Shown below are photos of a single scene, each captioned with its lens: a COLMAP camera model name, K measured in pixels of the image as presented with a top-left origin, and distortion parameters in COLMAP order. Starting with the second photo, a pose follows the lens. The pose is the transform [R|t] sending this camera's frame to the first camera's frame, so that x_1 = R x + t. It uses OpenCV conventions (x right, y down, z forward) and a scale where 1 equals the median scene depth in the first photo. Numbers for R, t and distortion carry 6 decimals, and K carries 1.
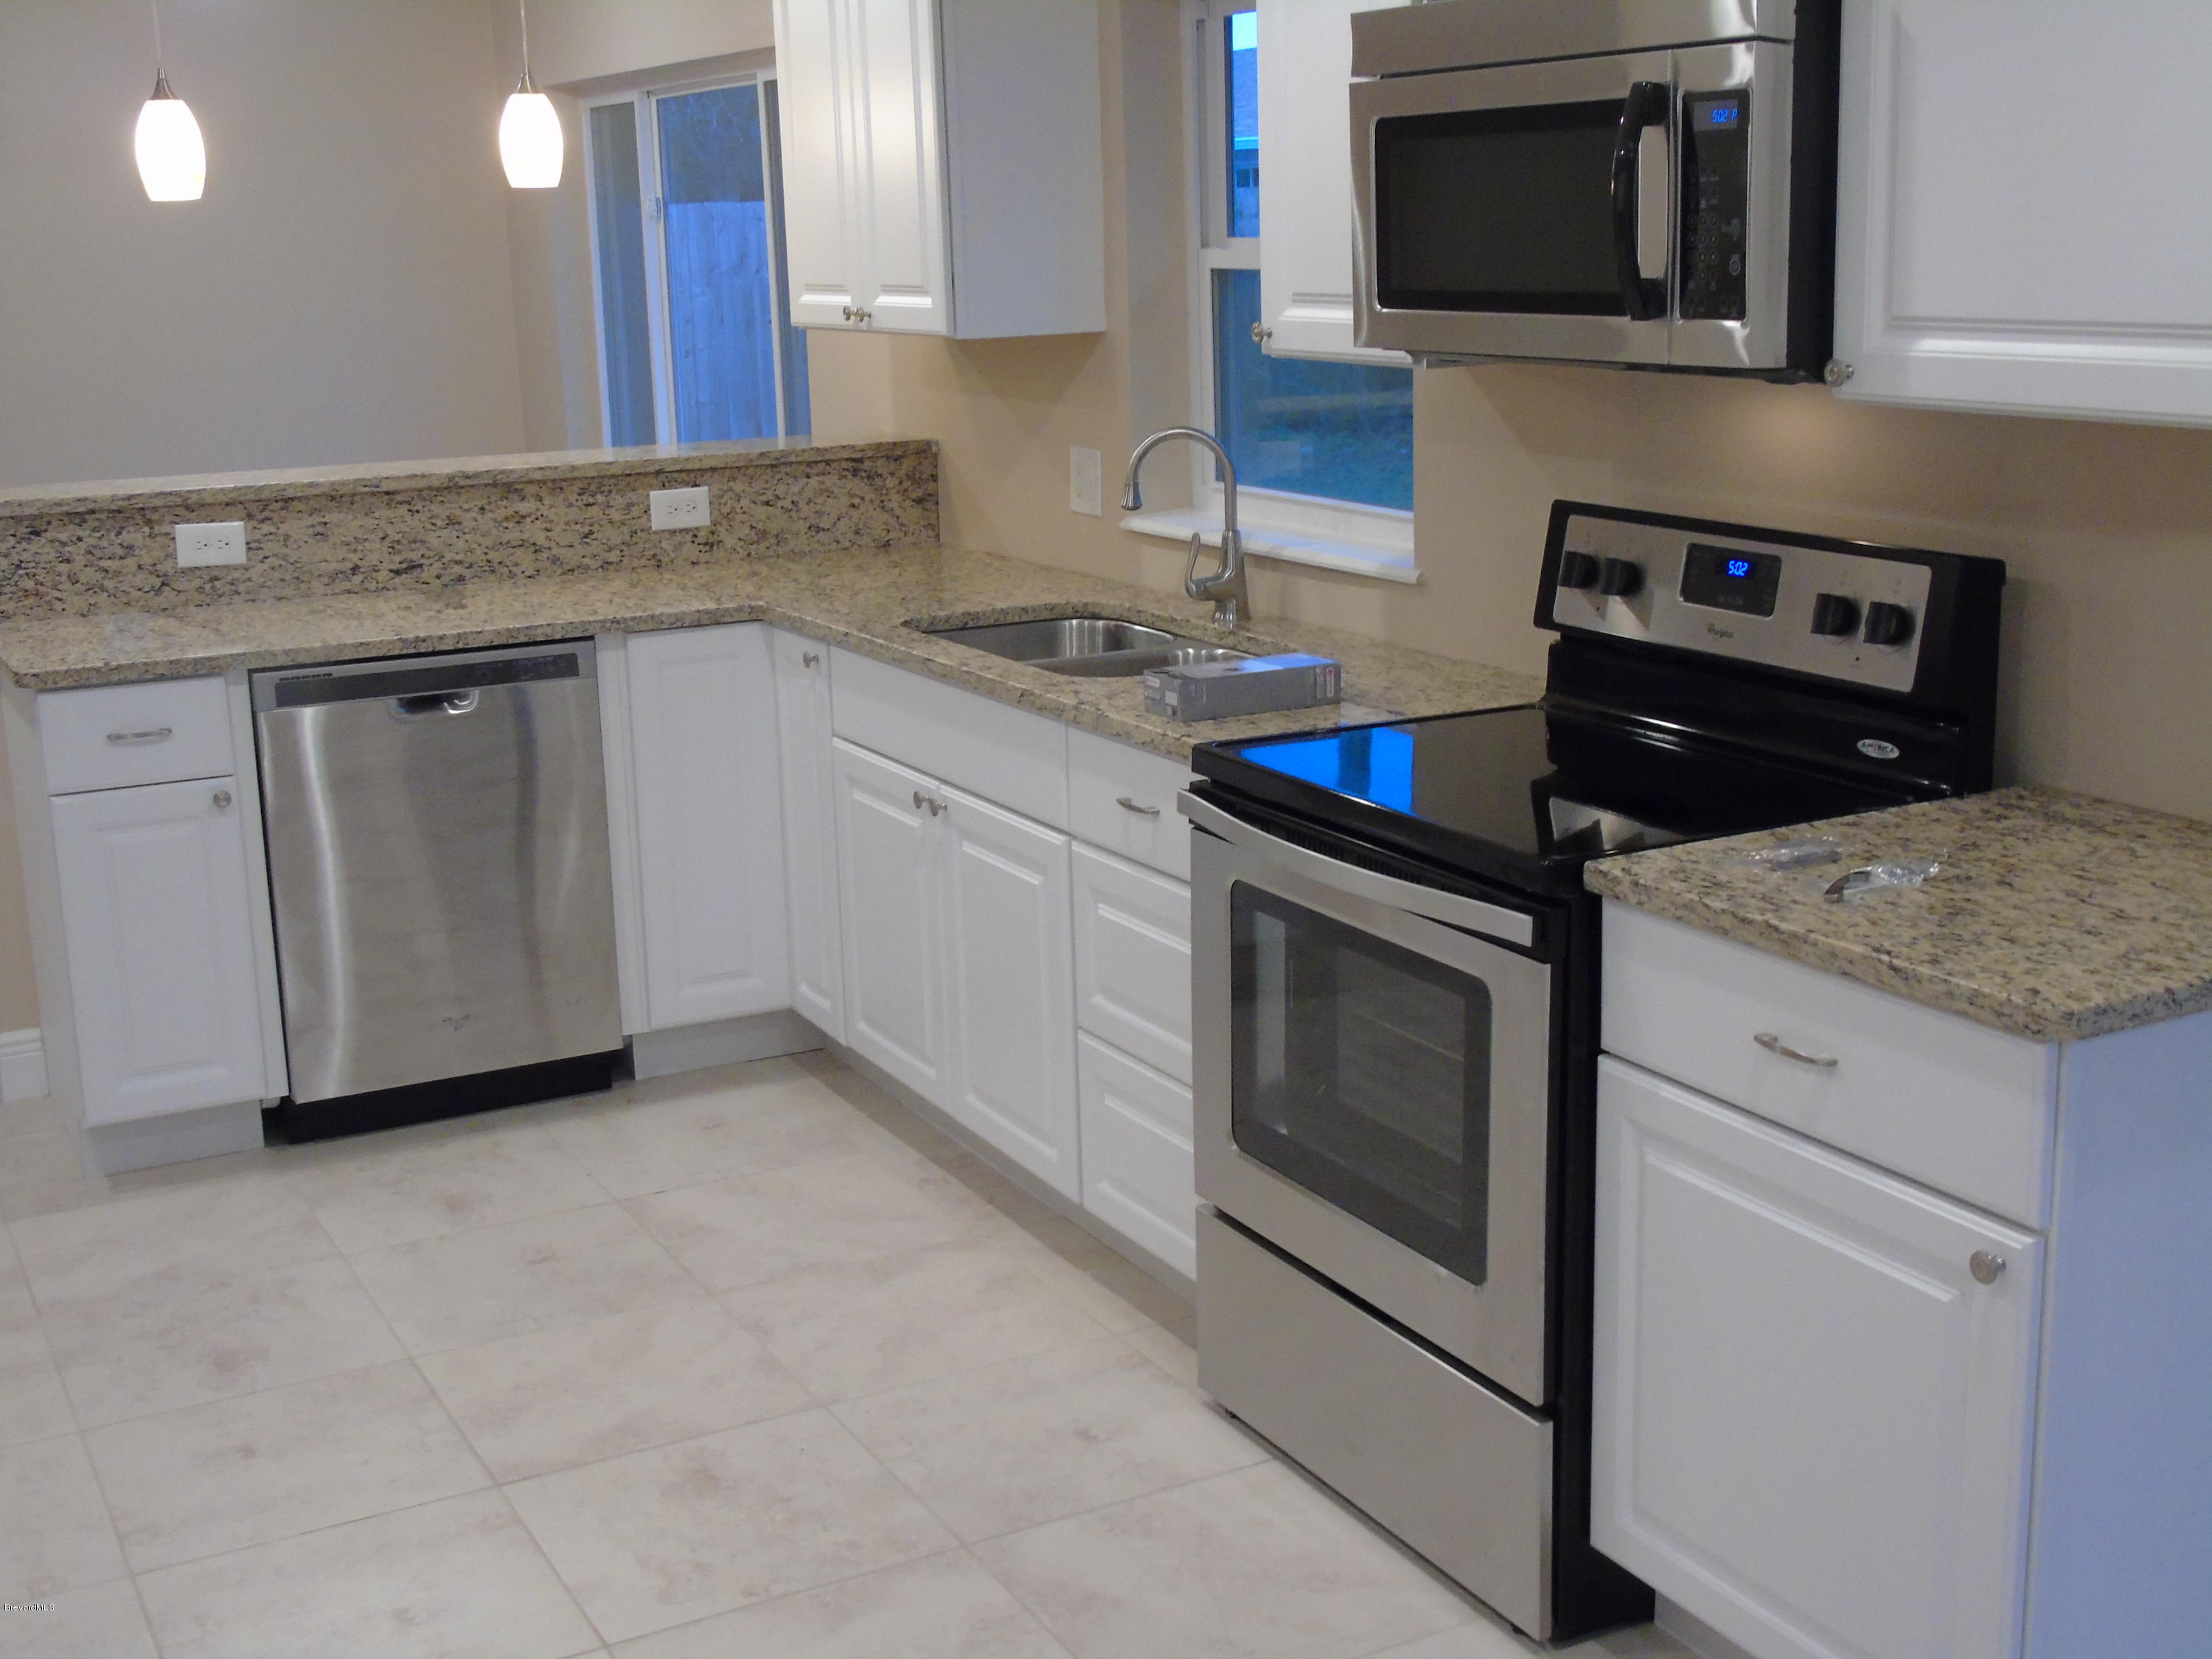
lens RADIAL K [[2673.3, 0, 1095.6], [0, 2673.3, 826.7], [0, 0, 1]] dist [-0.027213, 0.000000]
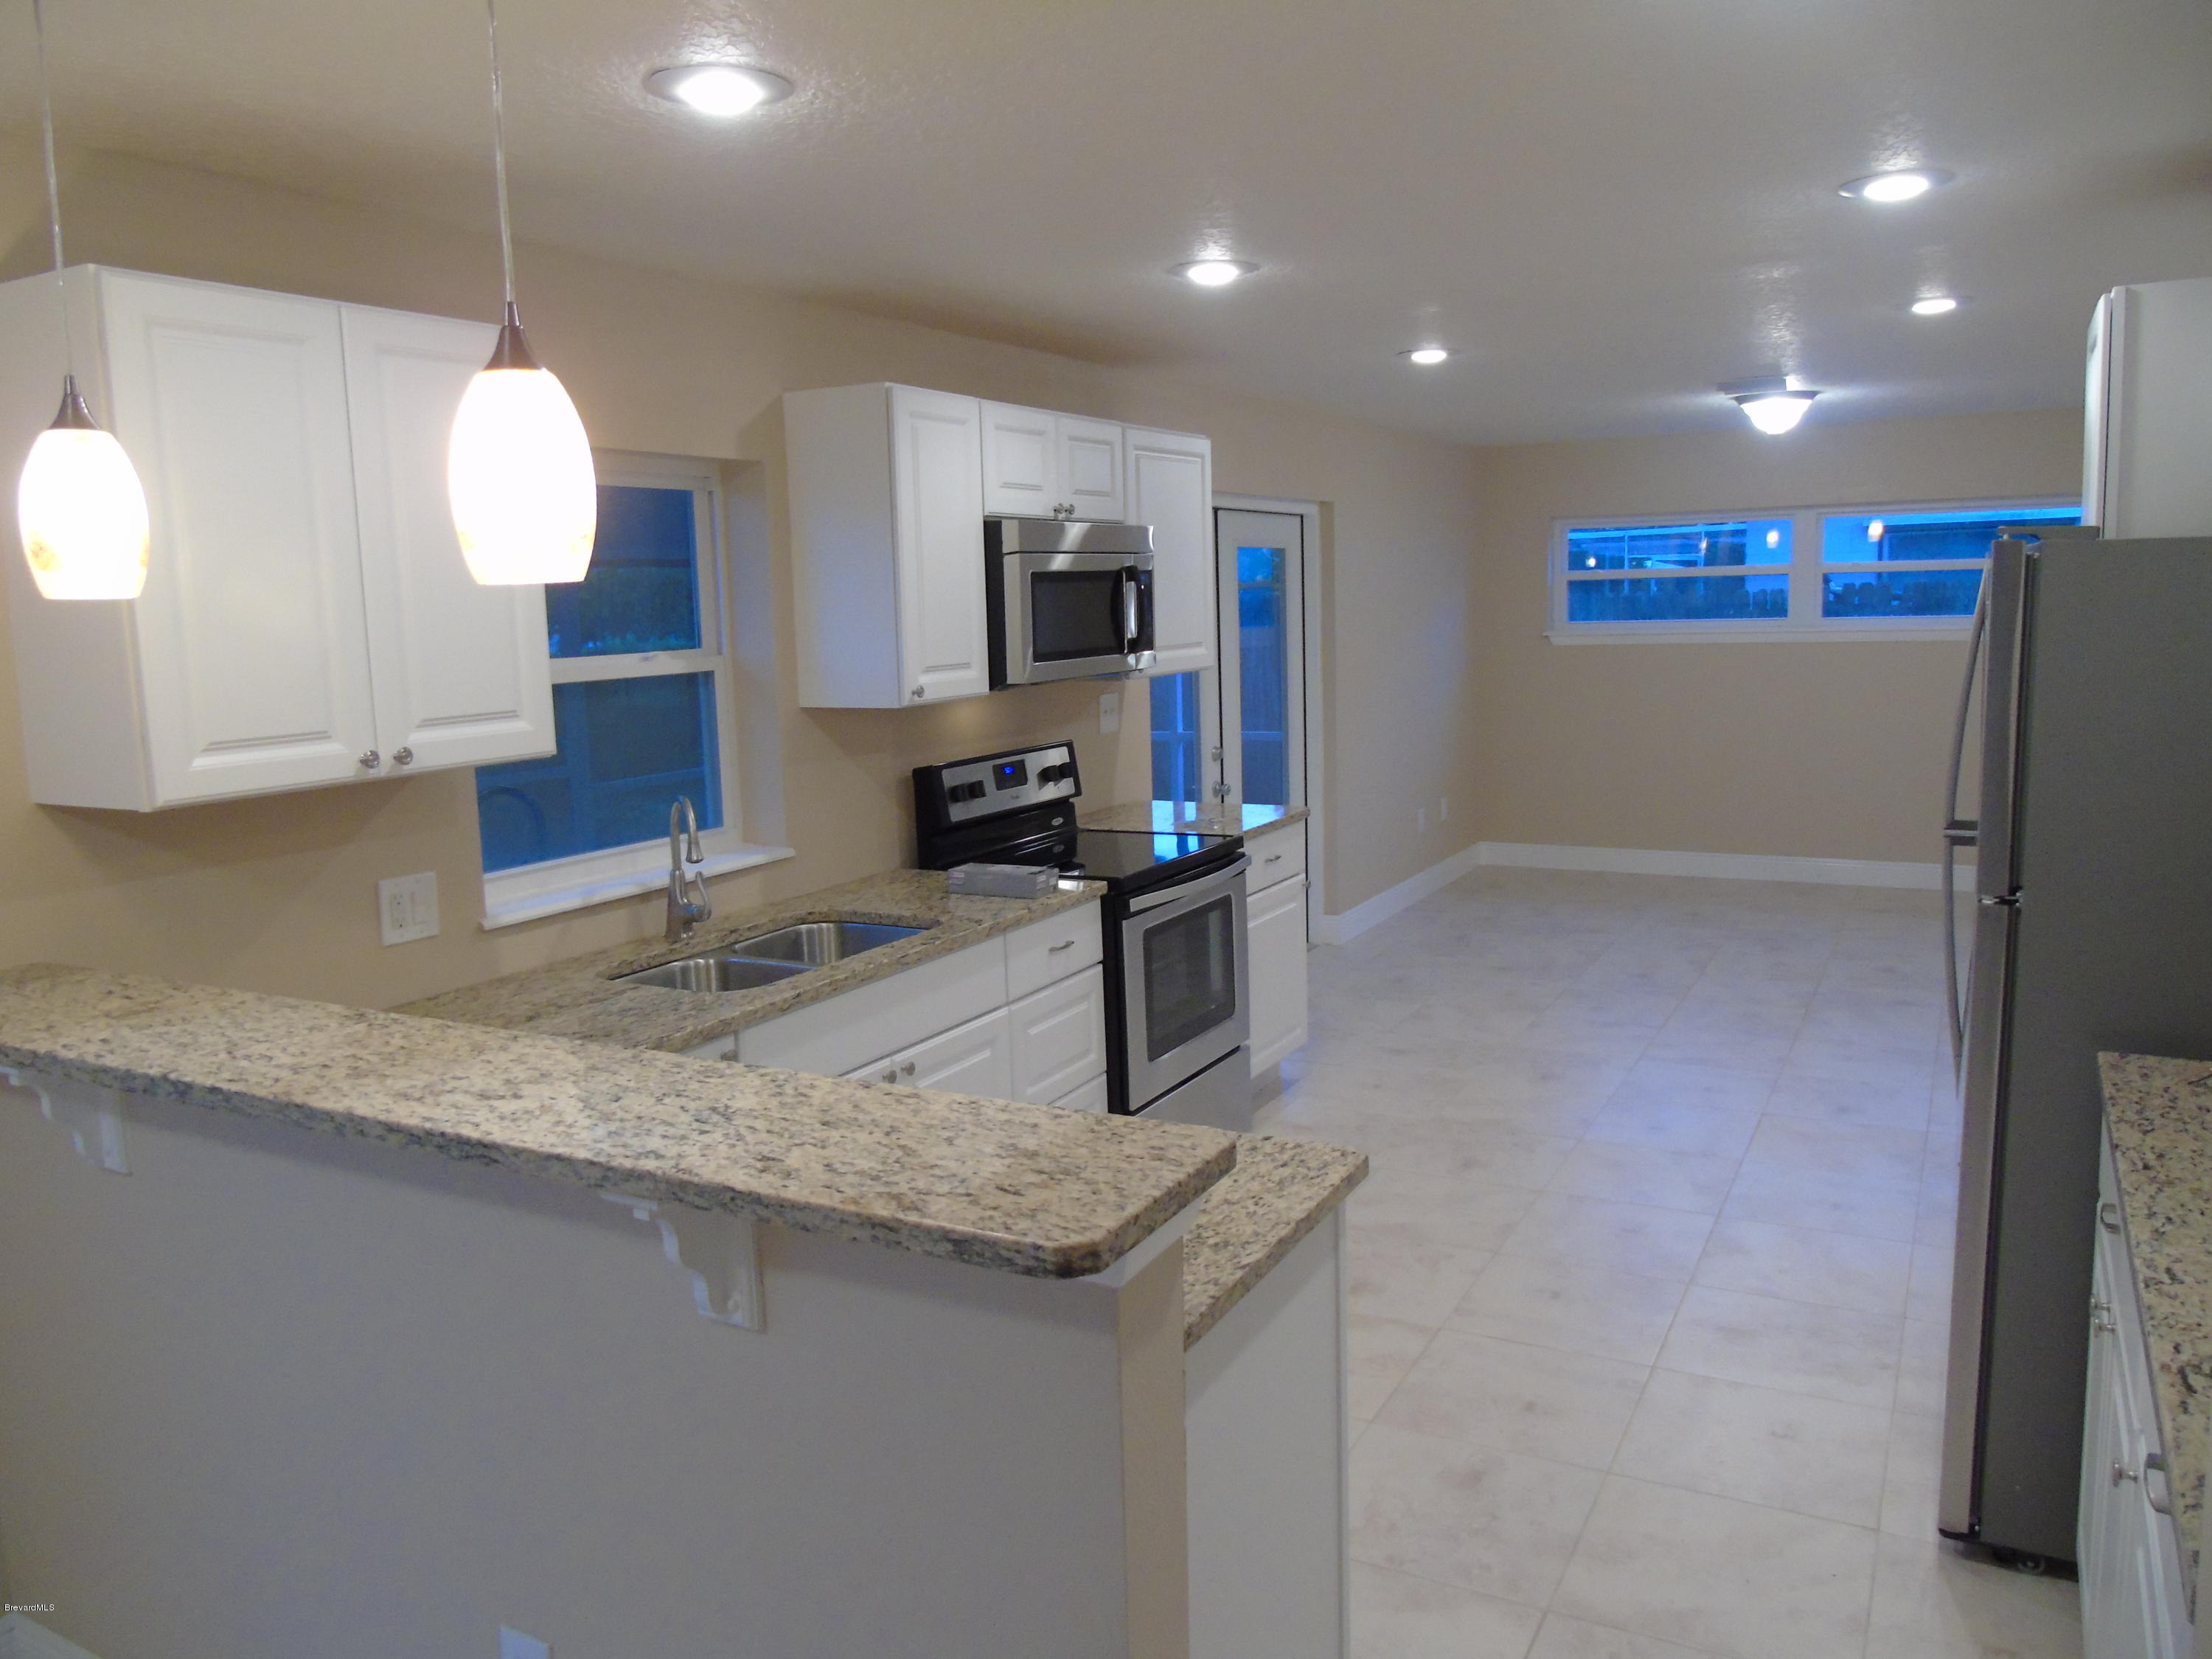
lens RADIAL K [[1640.3, 0, 1100.2], [0, 1640.3, 821.1], [0, 0, 1]] dist [-0.050670, 0.025424]
pose [[-0.553233, -0.067491, 0.830288, -0.710984], [0.236628, 0.942923, 0.234315, -0.265704], [-0.798712, 0.326100, -0.505686, 1.198079]]
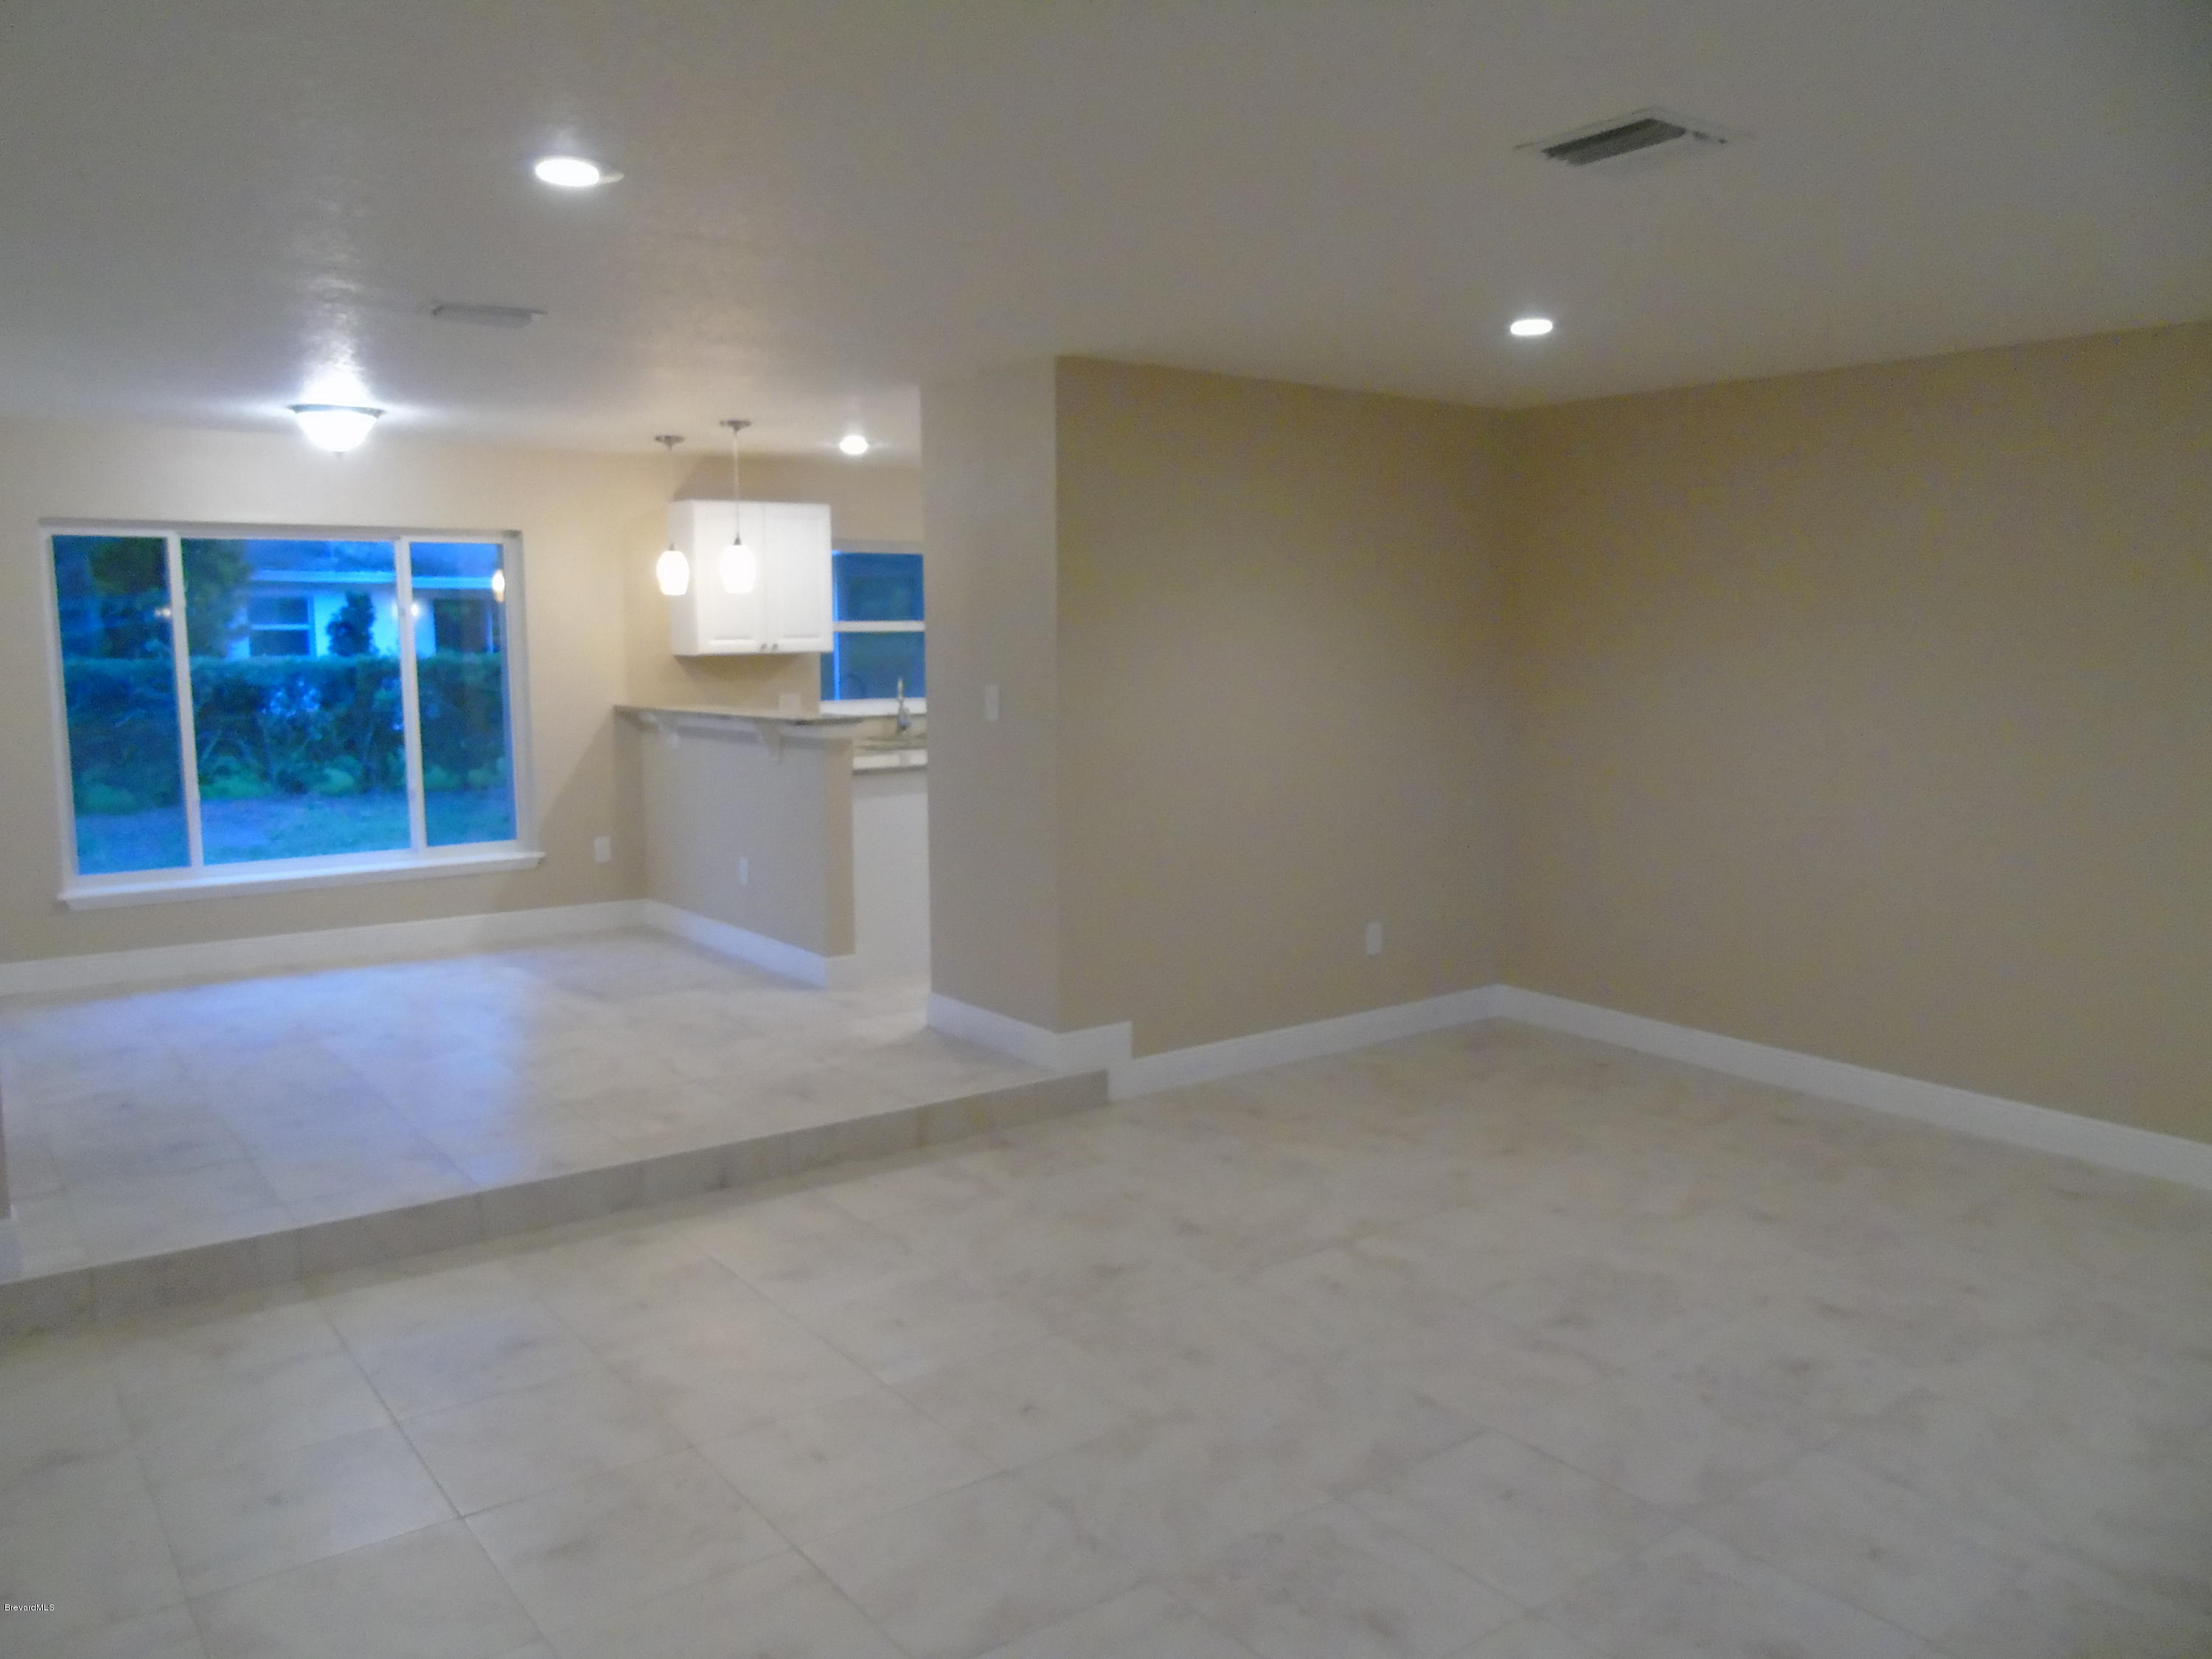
lens RADIAL K [[1640.3, 0, 1101.5], [0, 1640.3, 834.6], [0, 0, 1]] dist [-0.050670, 0.025424]
pose [[-0.191865, -0.106063, 0.975673, -1.911356], [0.225762, 0.962713, 0.149050, -0.198157], [-0.955102, 0.248868, -0.160765, 1.094025]]
